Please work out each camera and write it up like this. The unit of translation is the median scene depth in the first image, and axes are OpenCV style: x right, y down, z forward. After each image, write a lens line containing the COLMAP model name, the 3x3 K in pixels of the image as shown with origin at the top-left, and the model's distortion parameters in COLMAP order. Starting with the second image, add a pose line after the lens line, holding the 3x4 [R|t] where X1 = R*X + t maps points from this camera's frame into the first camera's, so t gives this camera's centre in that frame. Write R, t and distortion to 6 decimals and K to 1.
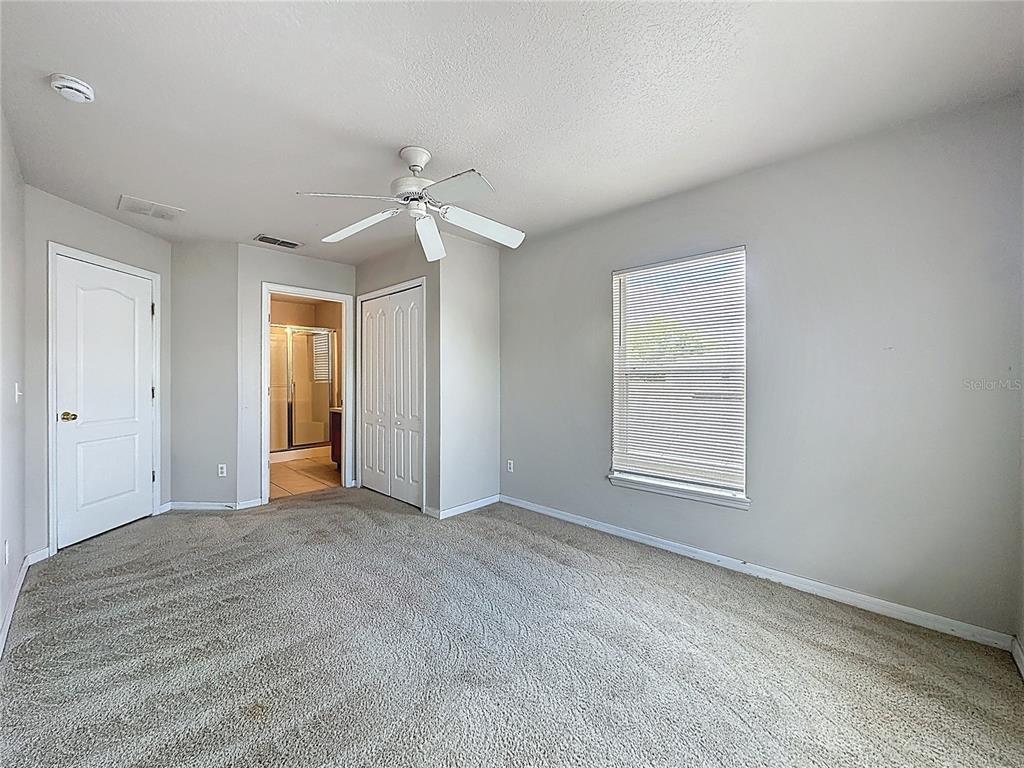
lens RADIAL K [[416.4, 0, 509.8], [0, 416.4, 382.3], [0, 0, 1]] dist [-0.003777, 0.001212]
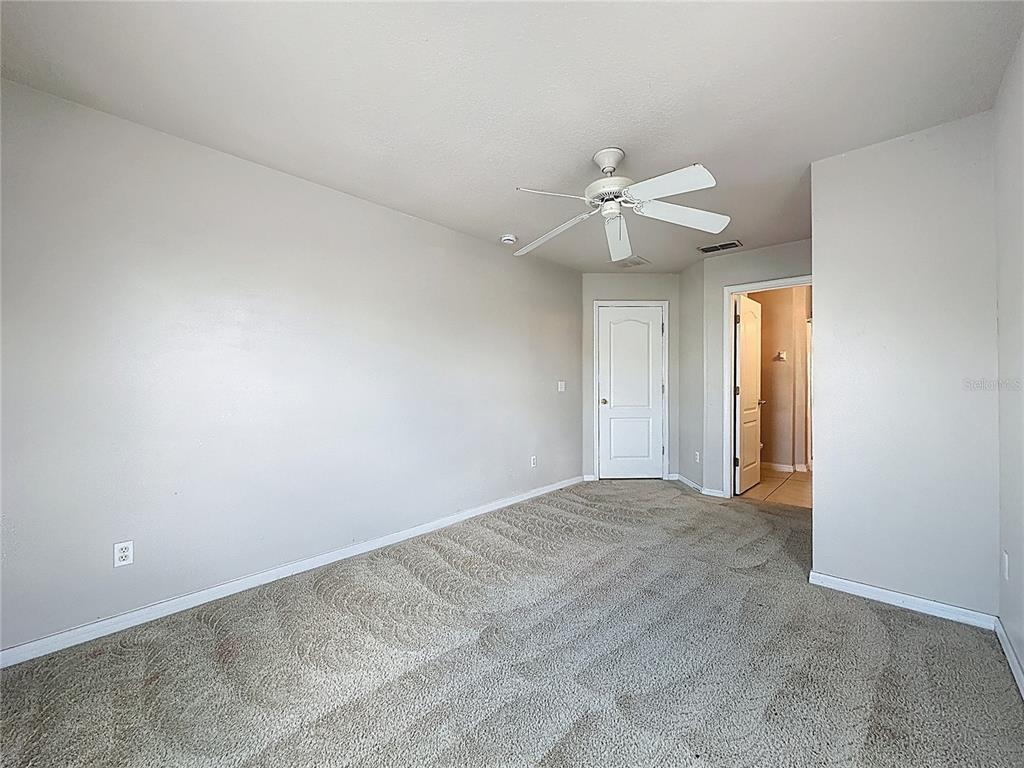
lens RADIAL K [[416.4, 0, 510.0], [0, 416.4, 382.7], [0, 0, 1]] dist [-0.003777, 0.001212]
pose [[0.013352, 0.005666, -0.999895, 0.516087], [-0.005733, 0.999968, 0.005590, -0.000863], [0.999894, 0.005657, 0.013384, 0.498013]]
